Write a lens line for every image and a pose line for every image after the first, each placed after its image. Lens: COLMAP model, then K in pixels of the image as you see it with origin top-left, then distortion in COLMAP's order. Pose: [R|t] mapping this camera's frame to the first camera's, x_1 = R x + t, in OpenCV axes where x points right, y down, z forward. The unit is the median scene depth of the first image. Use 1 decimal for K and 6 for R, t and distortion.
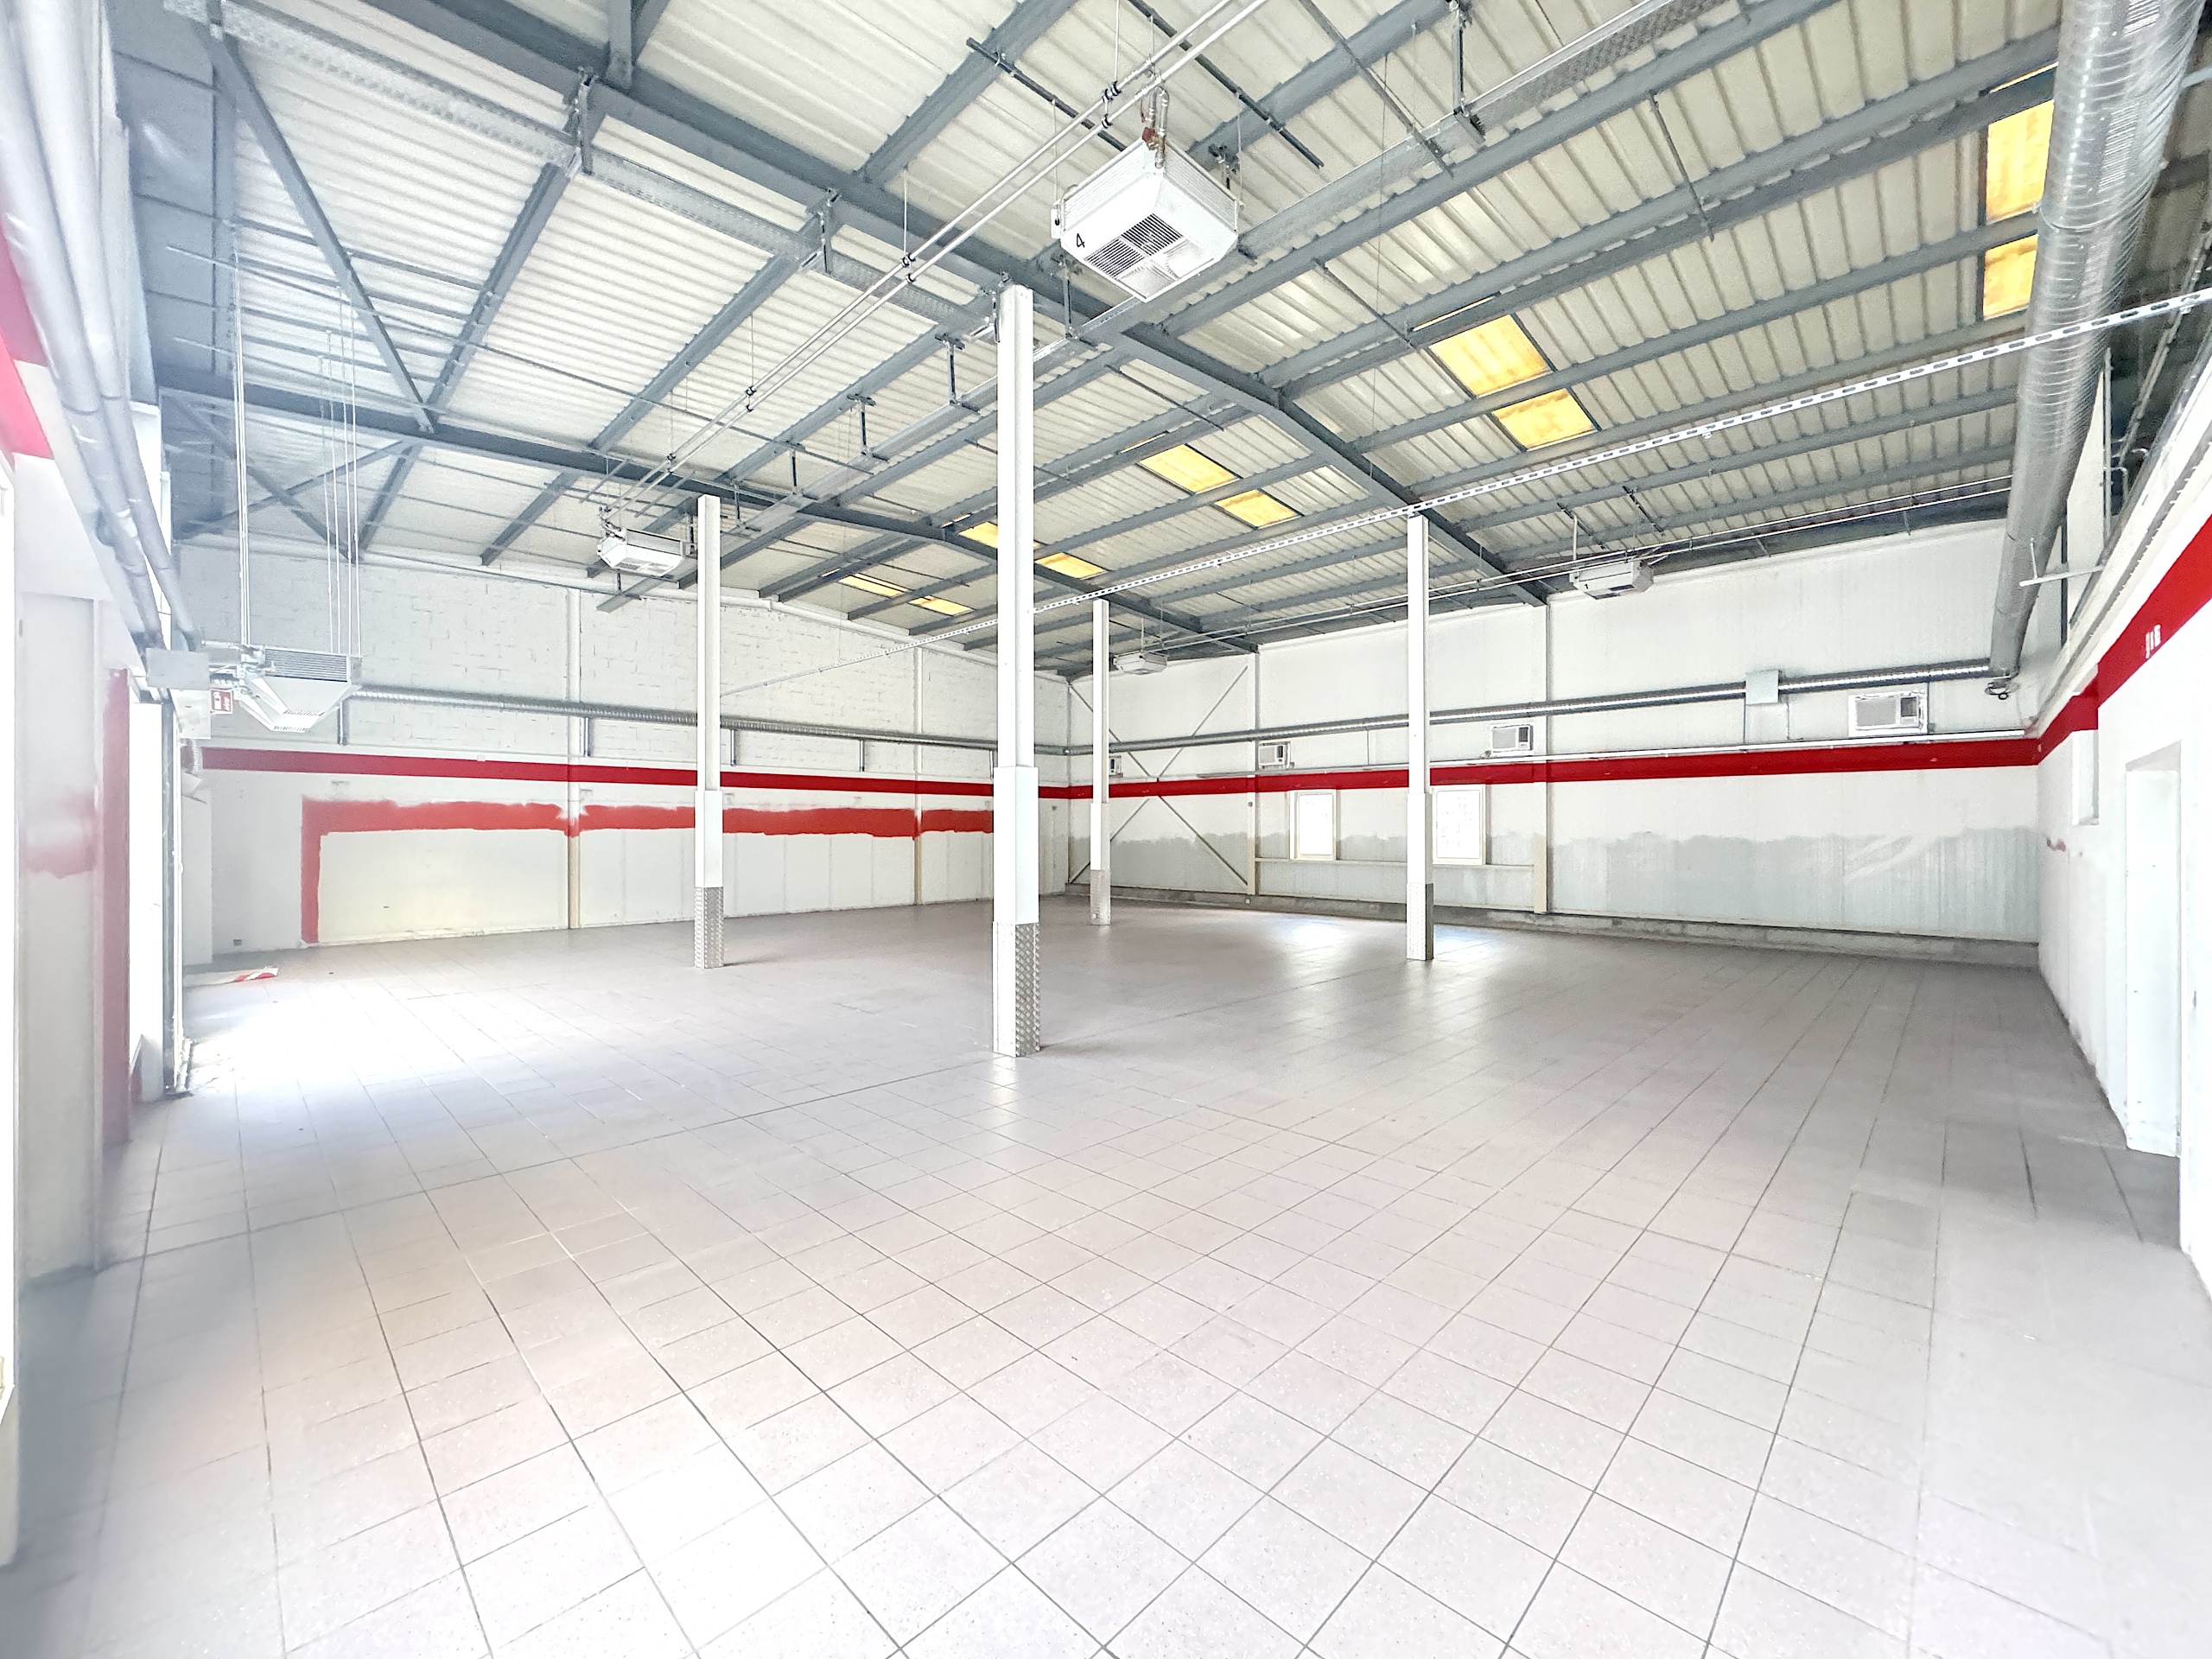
lens RADIAL K [[876.0, 0, 1119.6], [0, 876.0, 768.6], [0, 0, 1]] dist [-0.017410, -0.000020]
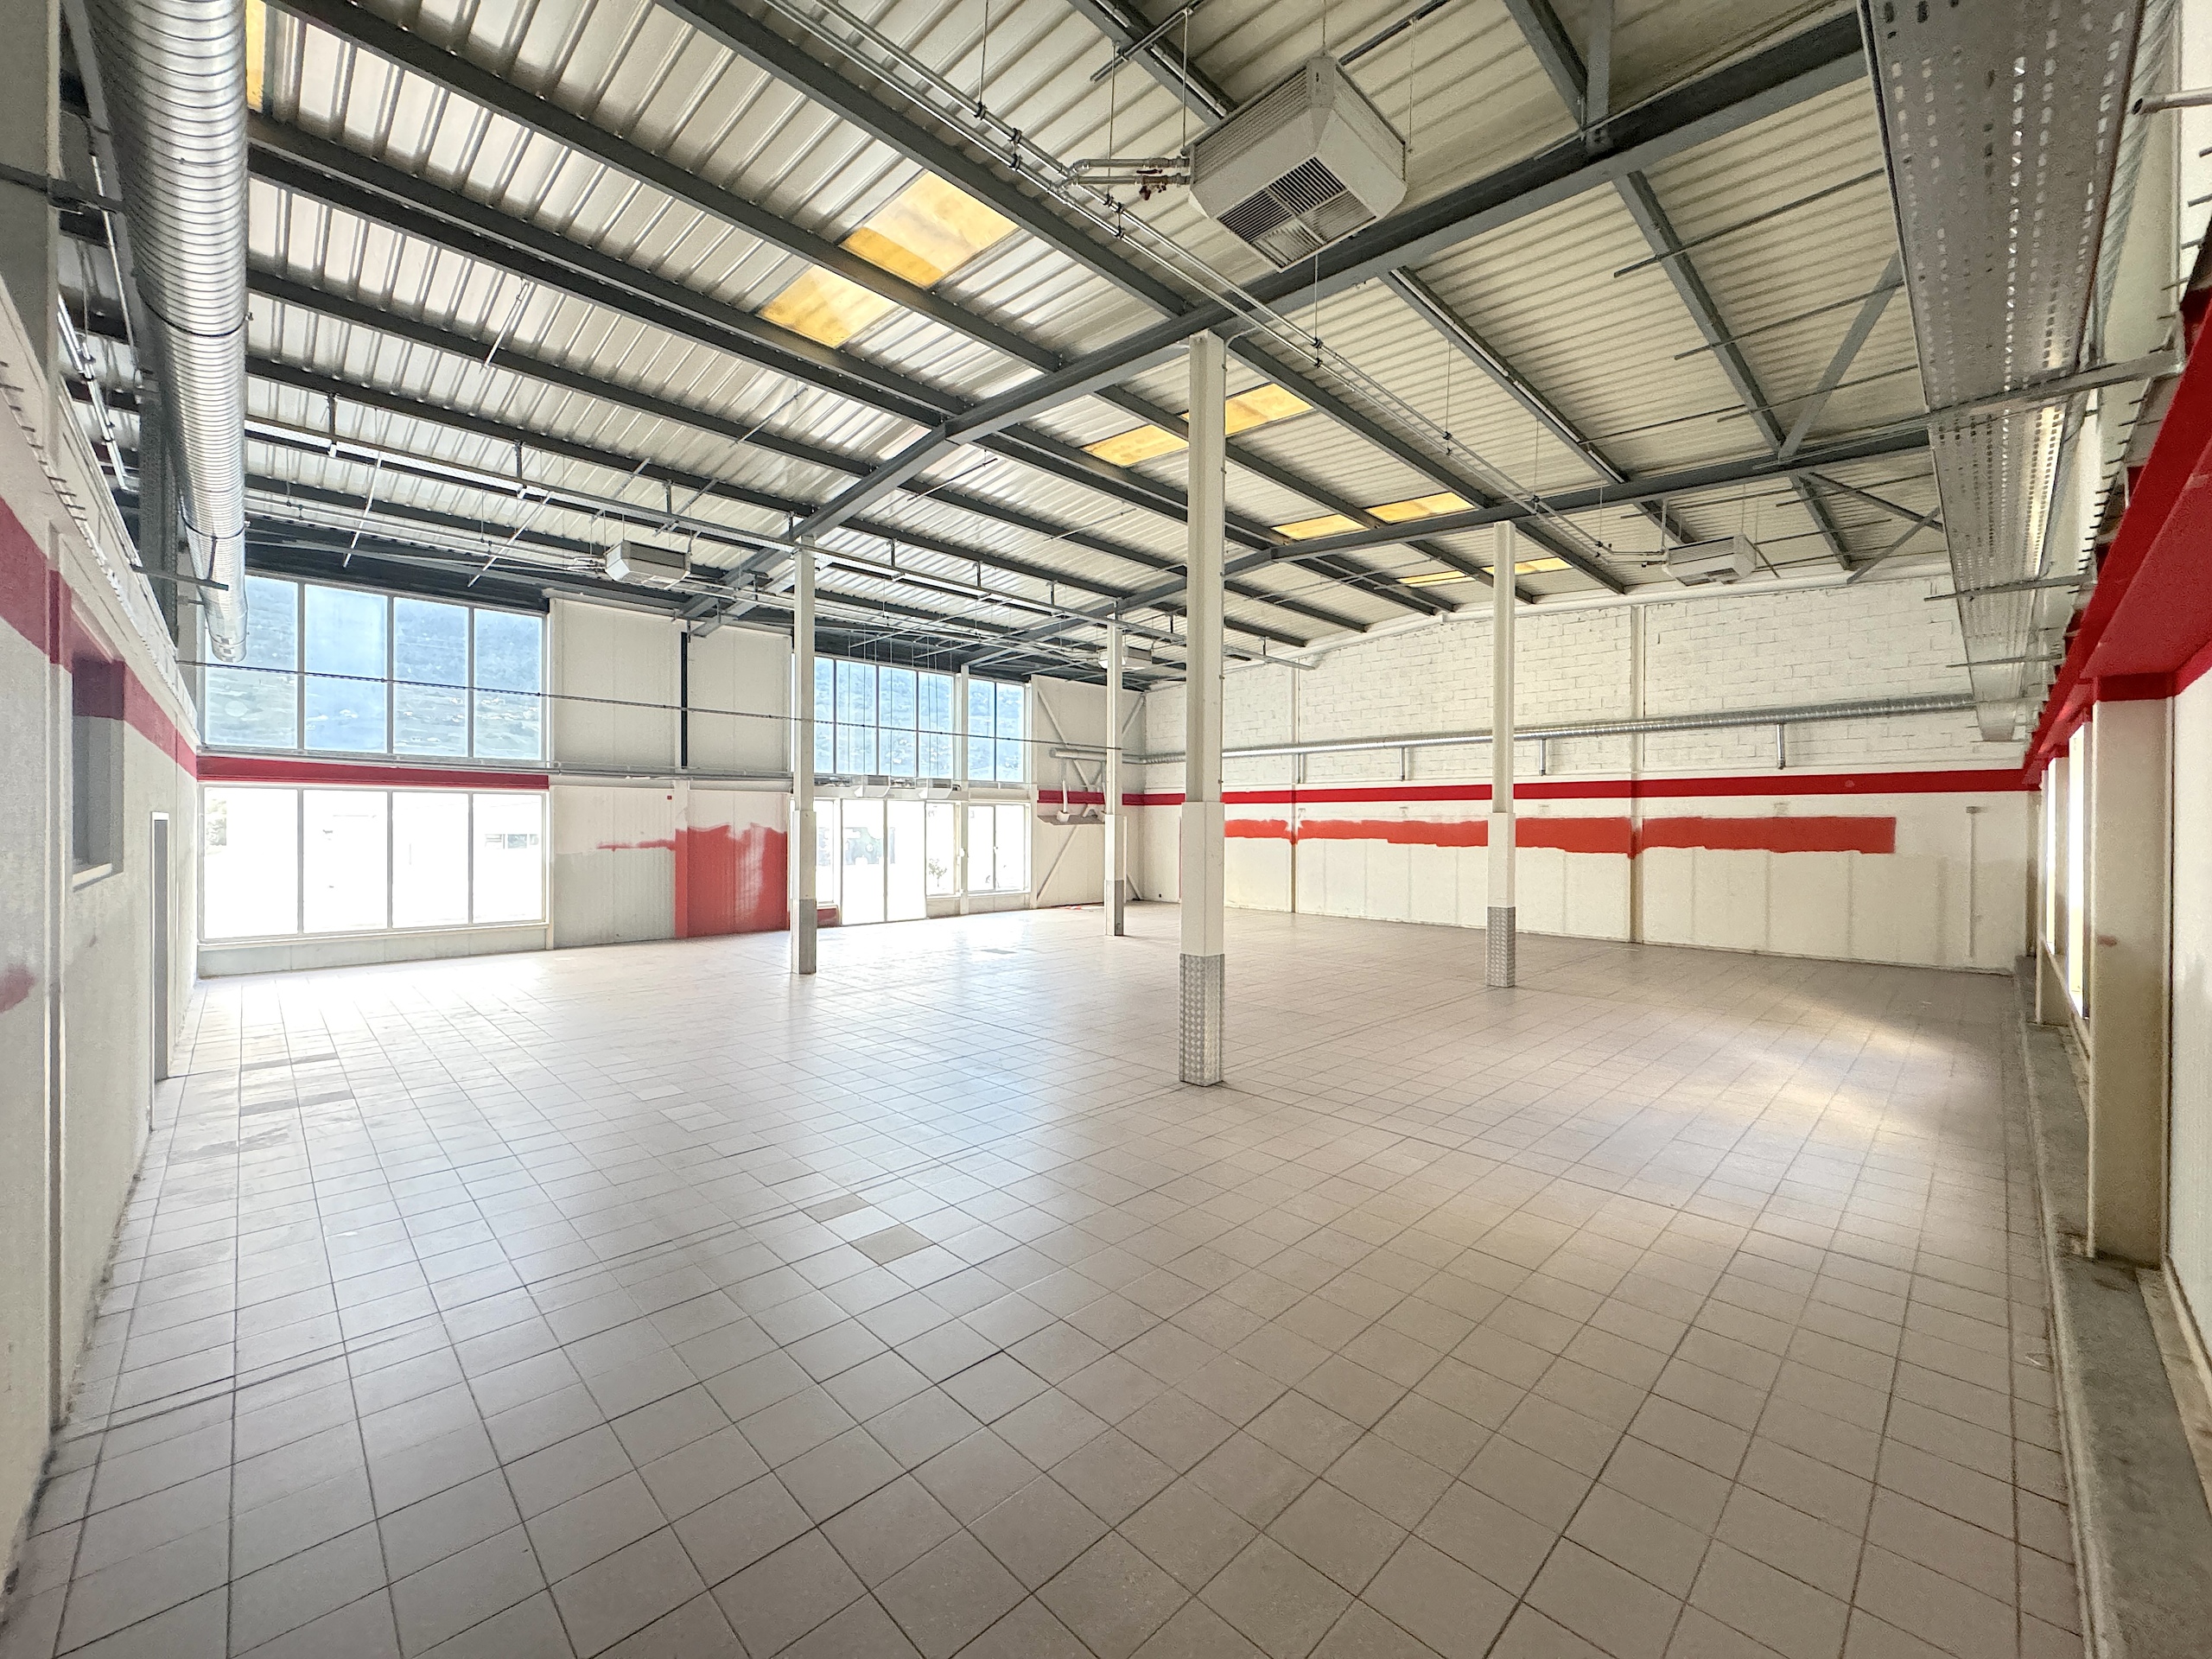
lens RADIAL K [[879.8, 0, 1106.0], [0, 879.8, 829.5], [0, 0, 1]] dist [0.001052, 0.000062]
pose [[-0.026446, 0.018173, -0.999485, 0.357489], [0.075725, 0.996998, 0.016124, 0.005720], [0.996778, -0.075260, -0.027742, 0.355514]]
